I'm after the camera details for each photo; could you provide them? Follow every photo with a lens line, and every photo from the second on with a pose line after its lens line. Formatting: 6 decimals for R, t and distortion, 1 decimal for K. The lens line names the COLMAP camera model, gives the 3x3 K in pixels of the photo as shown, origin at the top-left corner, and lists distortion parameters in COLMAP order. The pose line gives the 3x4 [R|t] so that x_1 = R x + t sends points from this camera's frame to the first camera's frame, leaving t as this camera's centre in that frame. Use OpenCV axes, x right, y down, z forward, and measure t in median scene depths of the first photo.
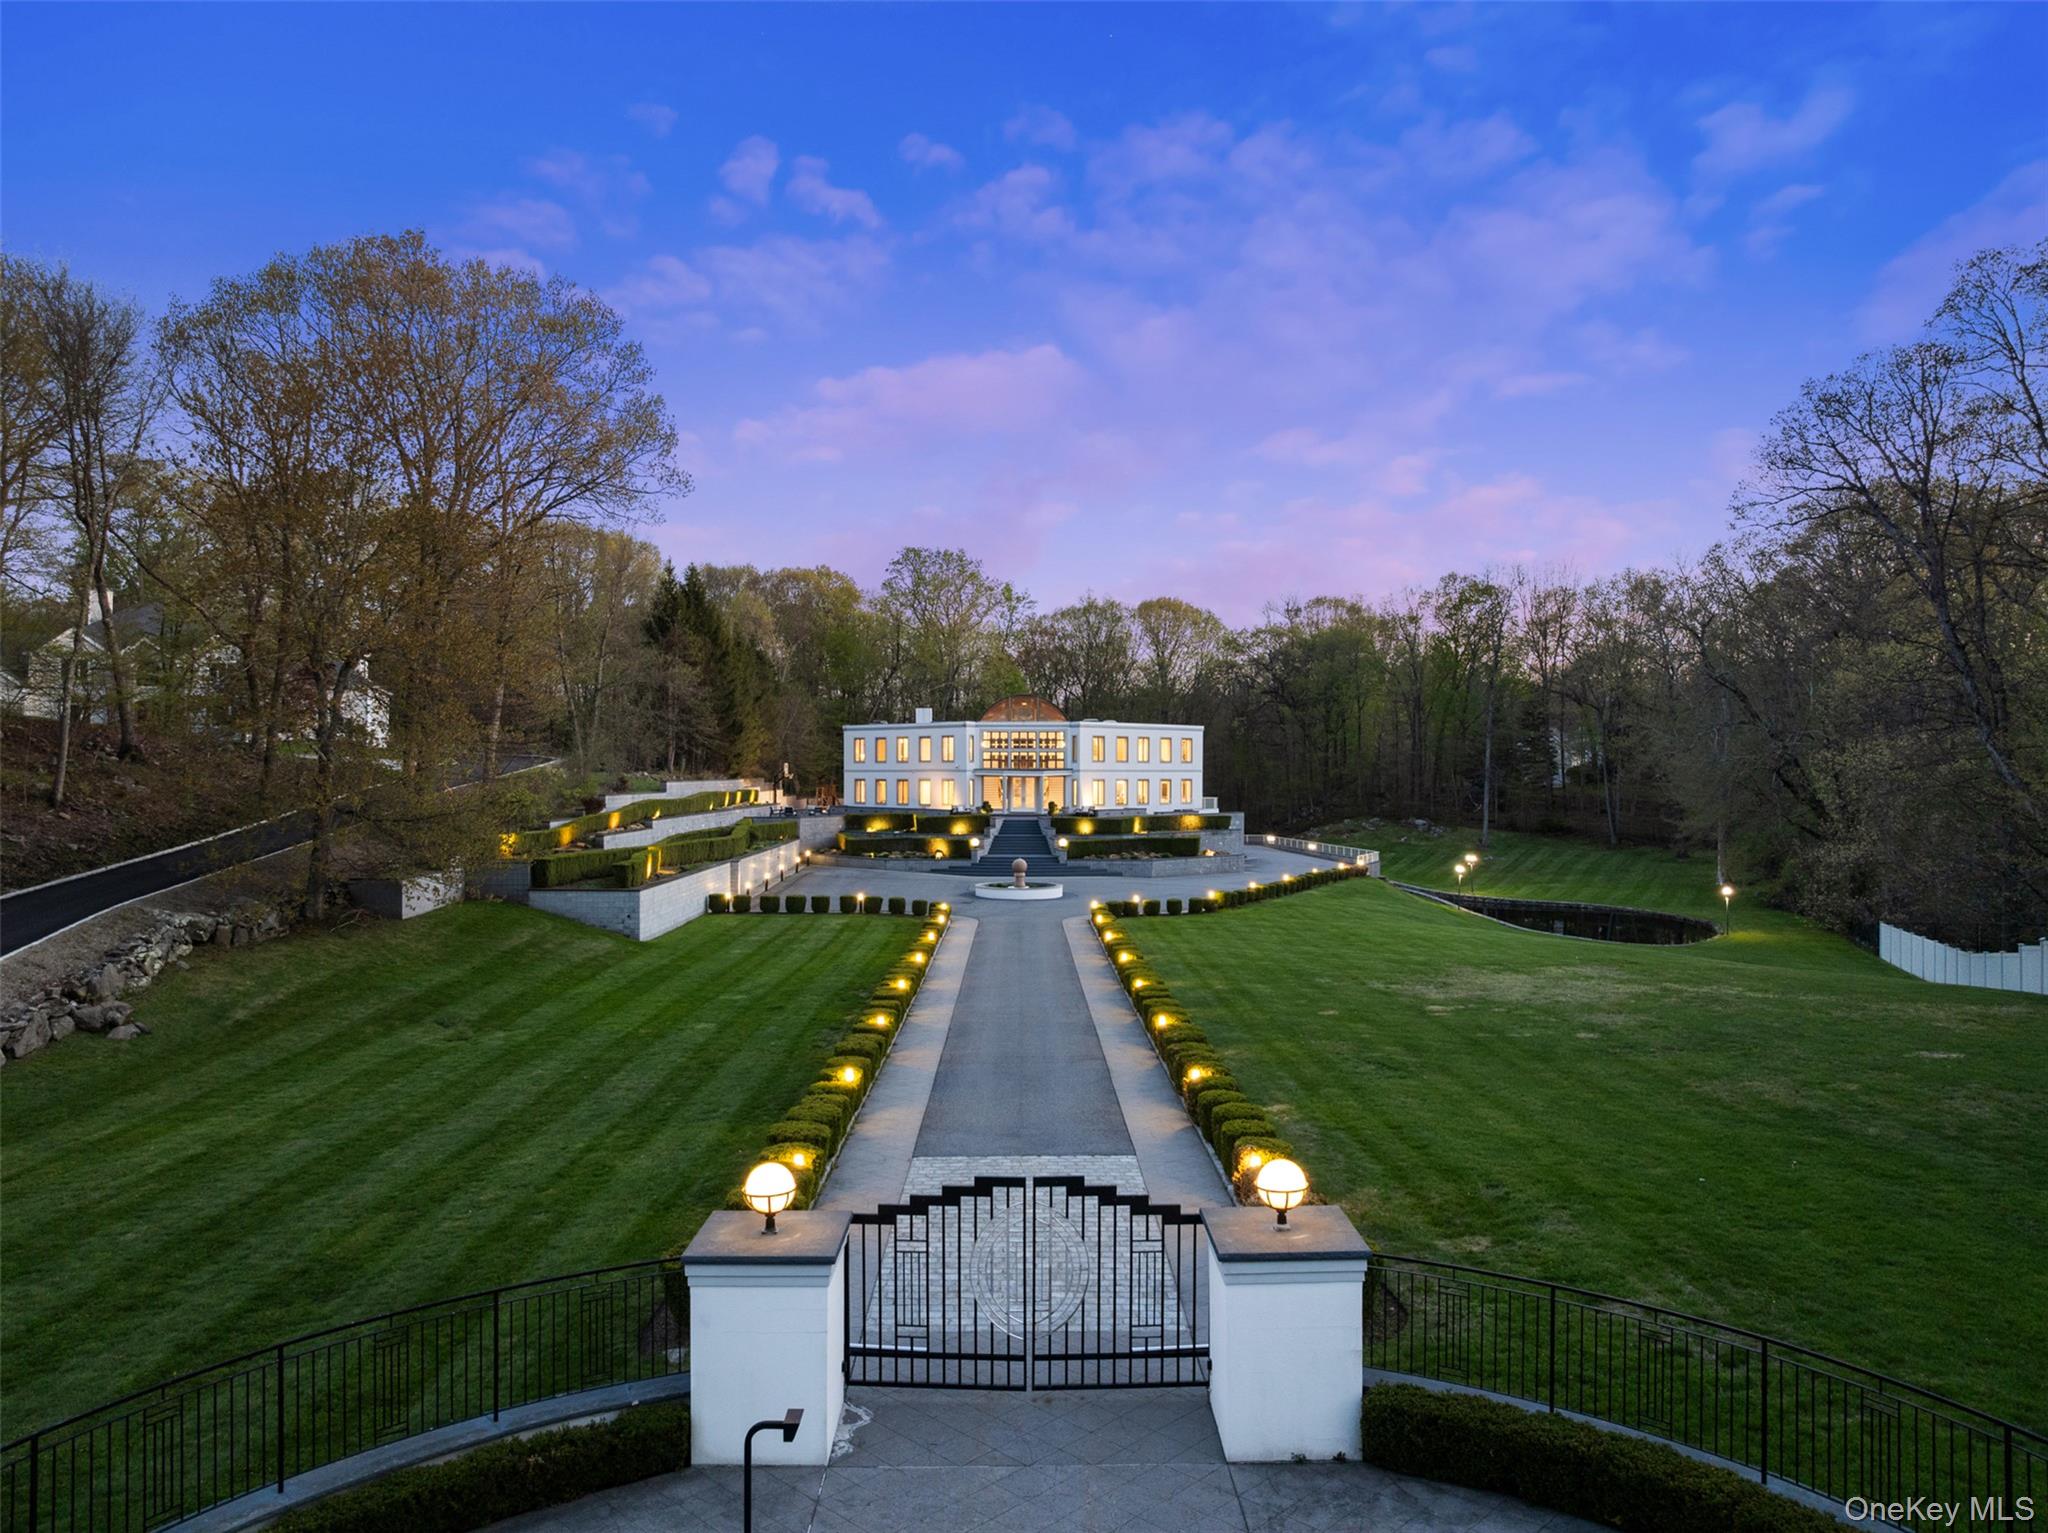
lens RADIAL K [[1428.8, 0, 1074.5], [0, 1428.8, 775.7], [0, 0, 1]] dist [0.047102, -0.000267]
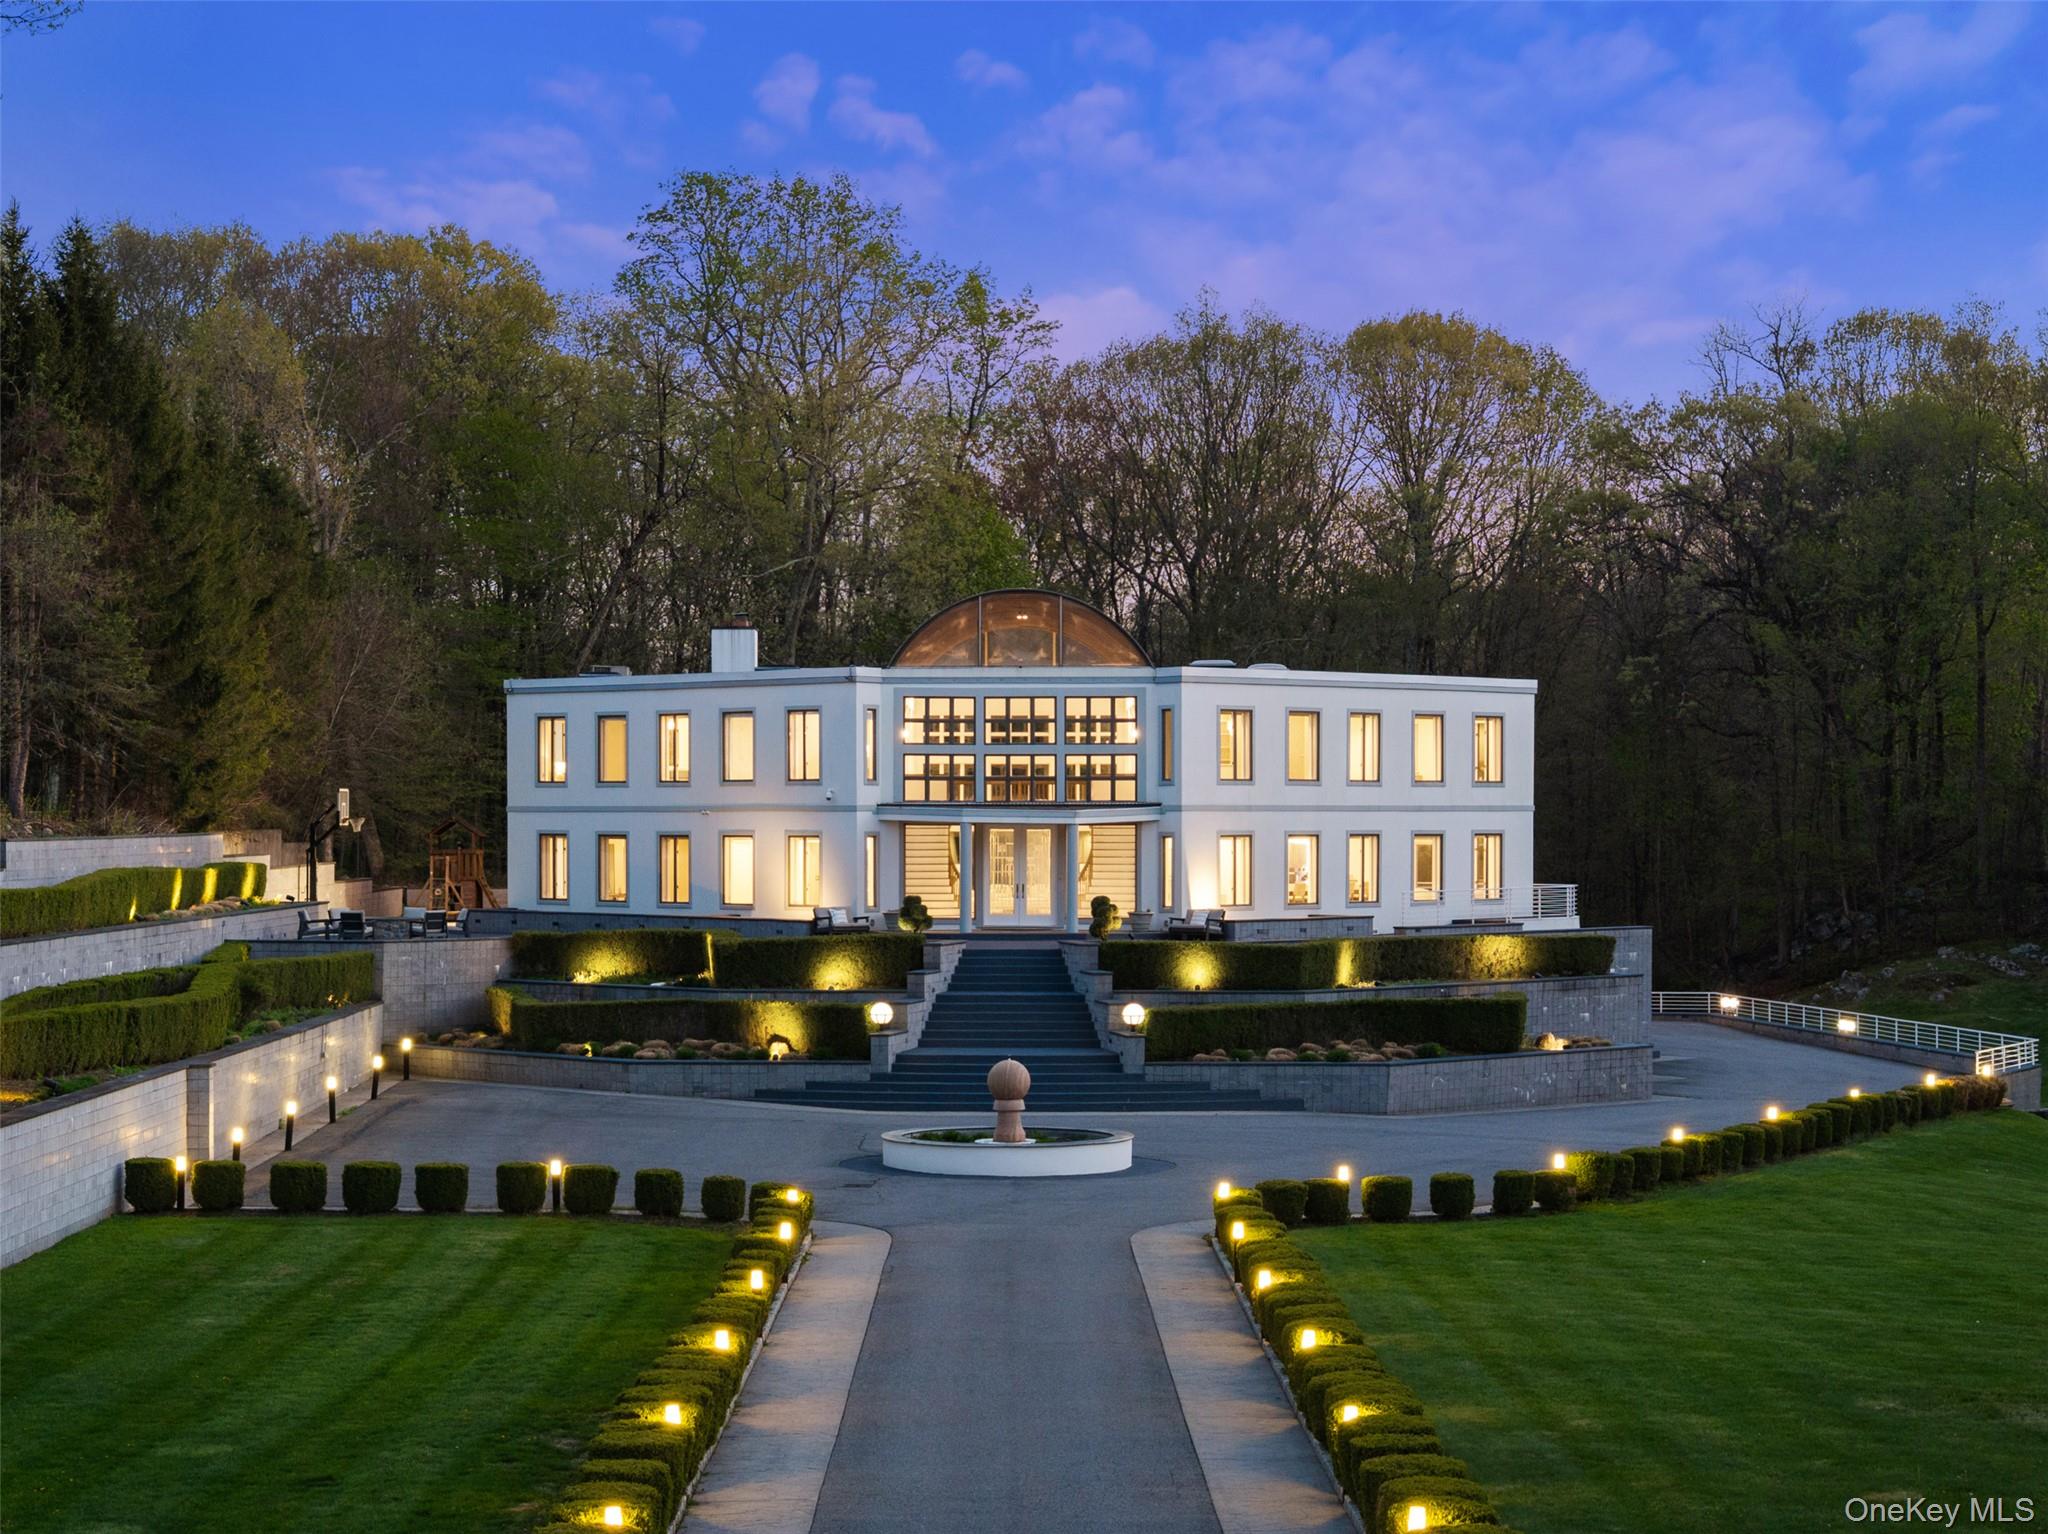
lens RADIAL K [[4599.9, 0, 1024.0], [0, 4599.9, 767.0], [0, 0, 1]] dist [-0.078491, 0.806306]
pose [[0.999623, 0.000643, -0.027432, -0.003856], [-0.001309, 0.999705, -0.024268, 0.013385], [0.027408, 0.024295, 0.999329, -0.121048]]
